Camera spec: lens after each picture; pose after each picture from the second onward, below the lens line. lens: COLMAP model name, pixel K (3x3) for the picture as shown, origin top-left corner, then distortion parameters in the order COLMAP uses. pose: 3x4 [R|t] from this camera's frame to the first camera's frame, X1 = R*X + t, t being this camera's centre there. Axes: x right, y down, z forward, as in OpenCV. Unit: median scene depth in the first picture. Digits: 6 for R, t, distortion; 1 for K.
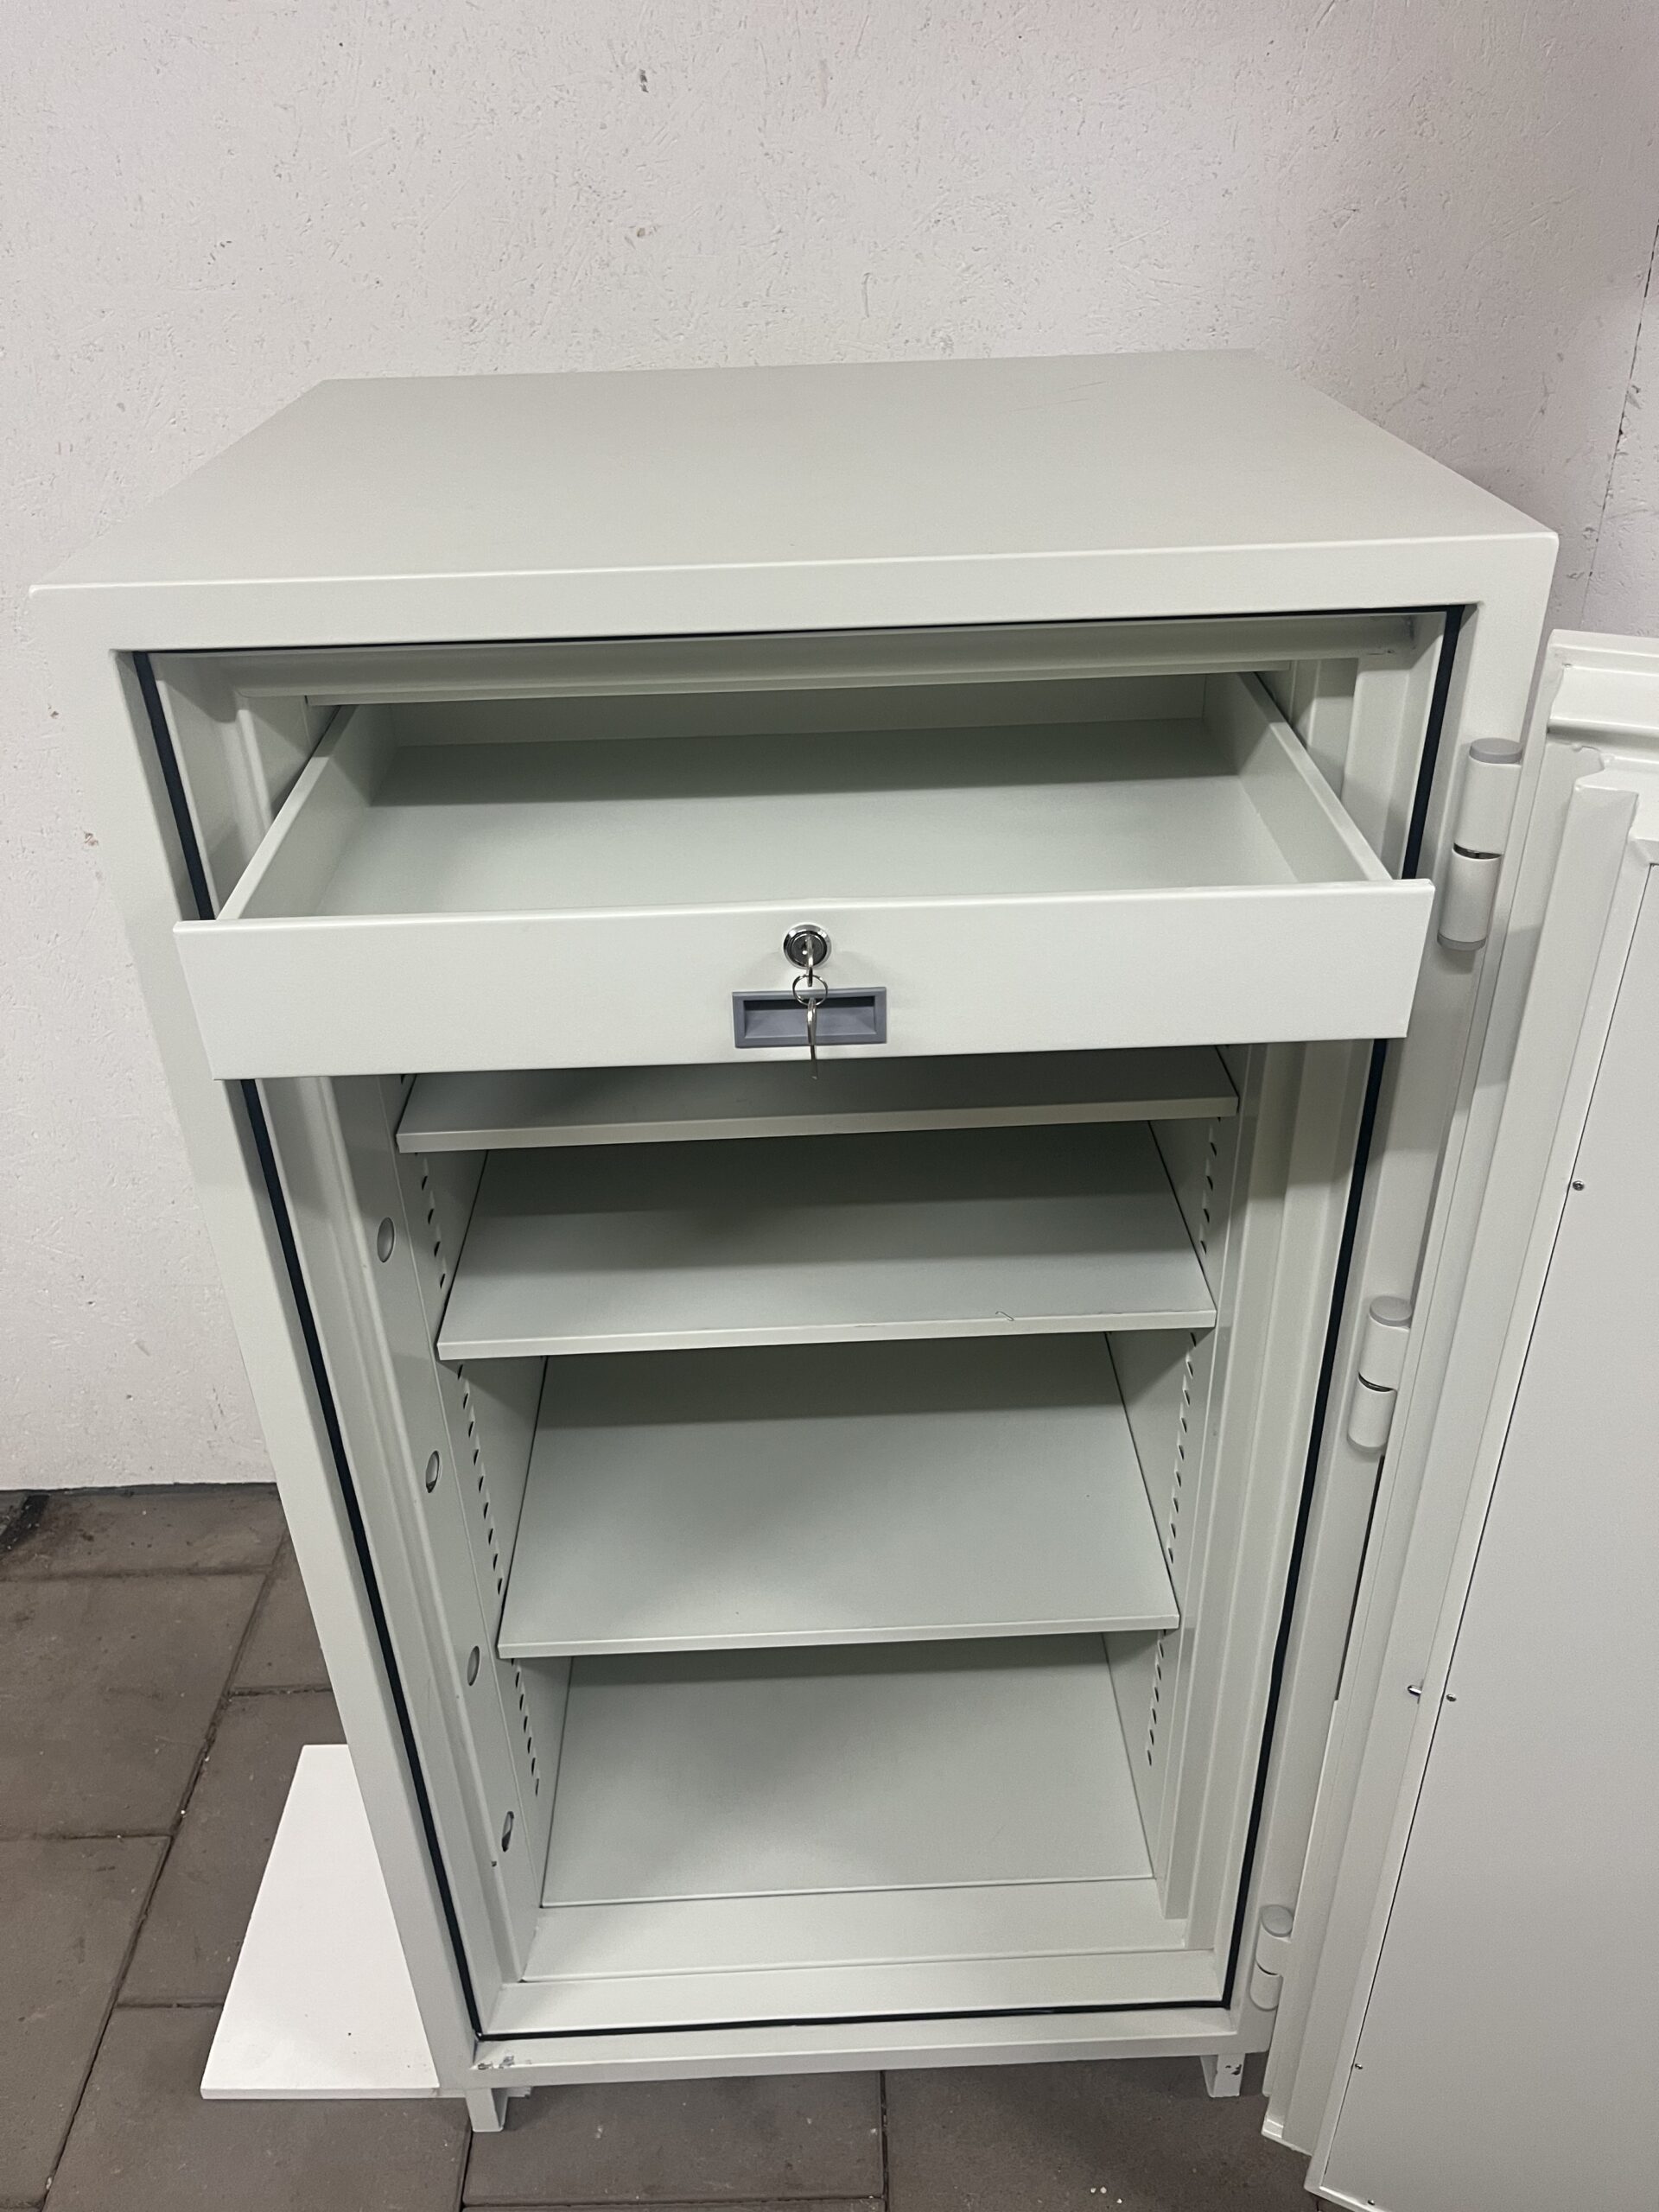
lens RADIAL K [[1660.5, 0, 834.5], [0, 1660.5, 1116.4], [0, 0, 1]] dist [0.067496, -0.102361]
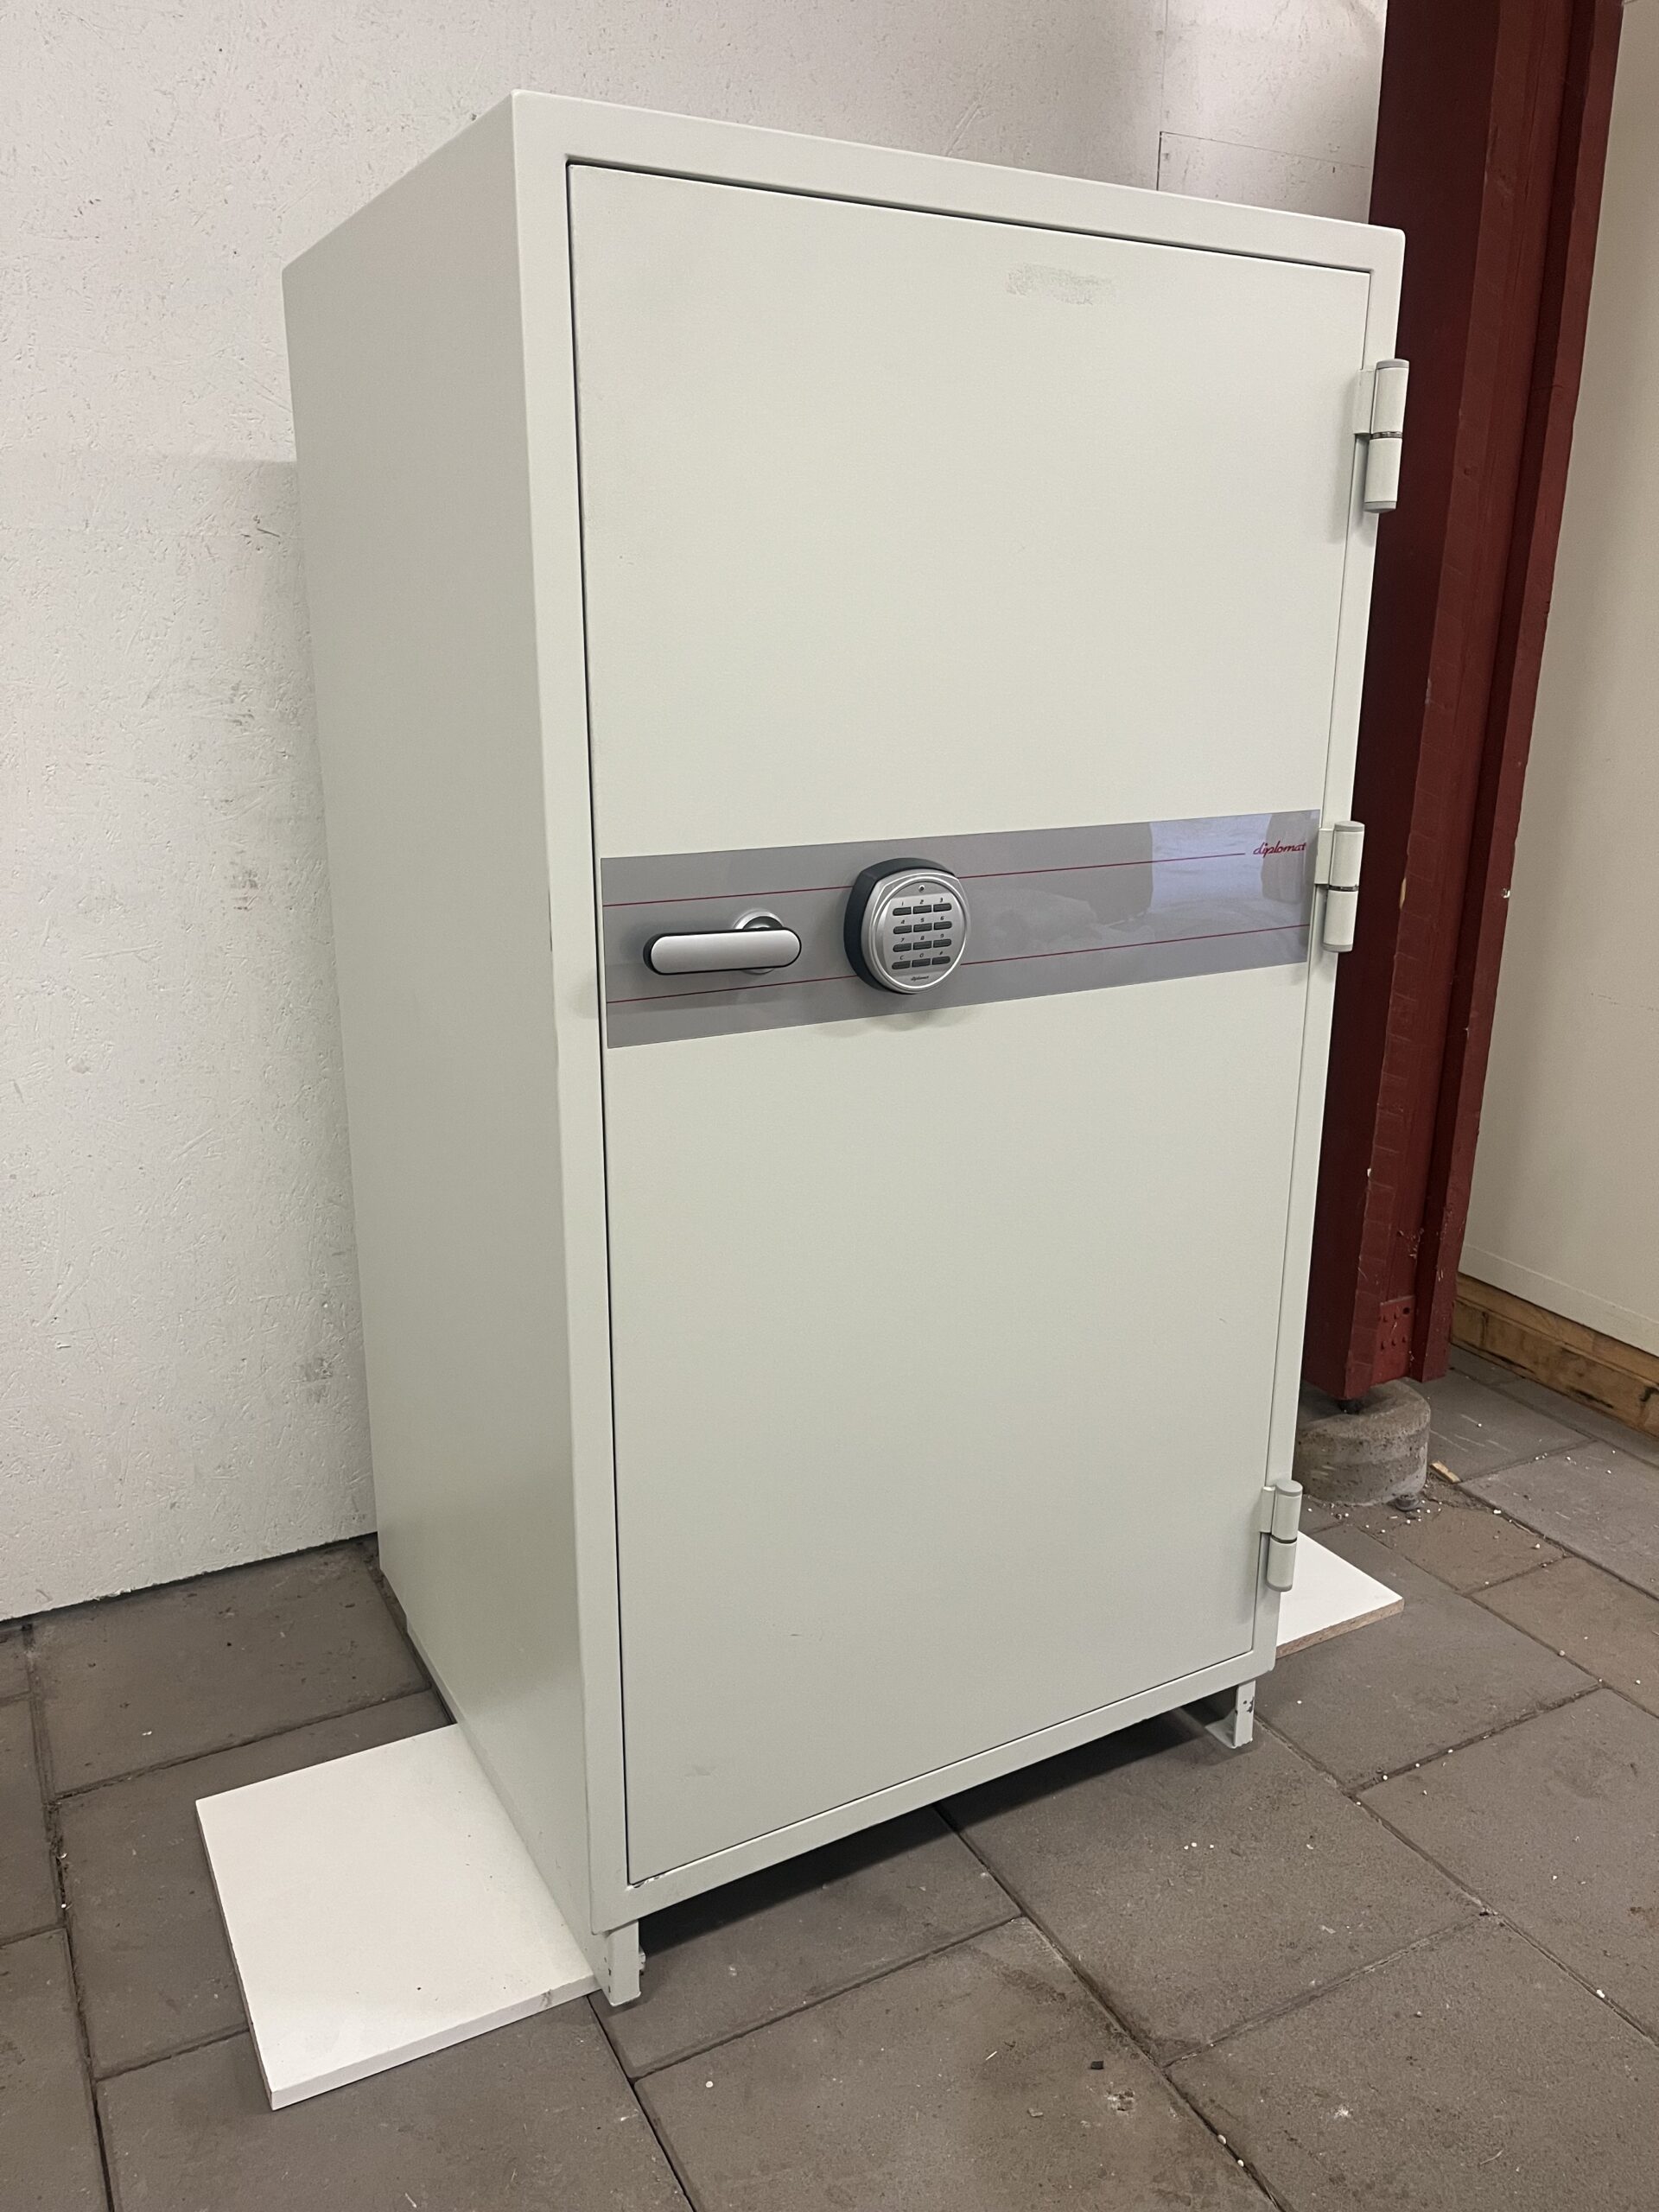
lens RADIAL K [[1660.5, 0, 817.6], [0, 1660.5, 1124.1], [0, 0, 1]] dist [0.067496, -0.102361]
pose [[0.887532, -0.097156, 0.450387, -0.489803], [0.210916, 0.954752, -0.209675, 0.372229], [-0.409636, 0.281088, 0.867864, 0.036934]]
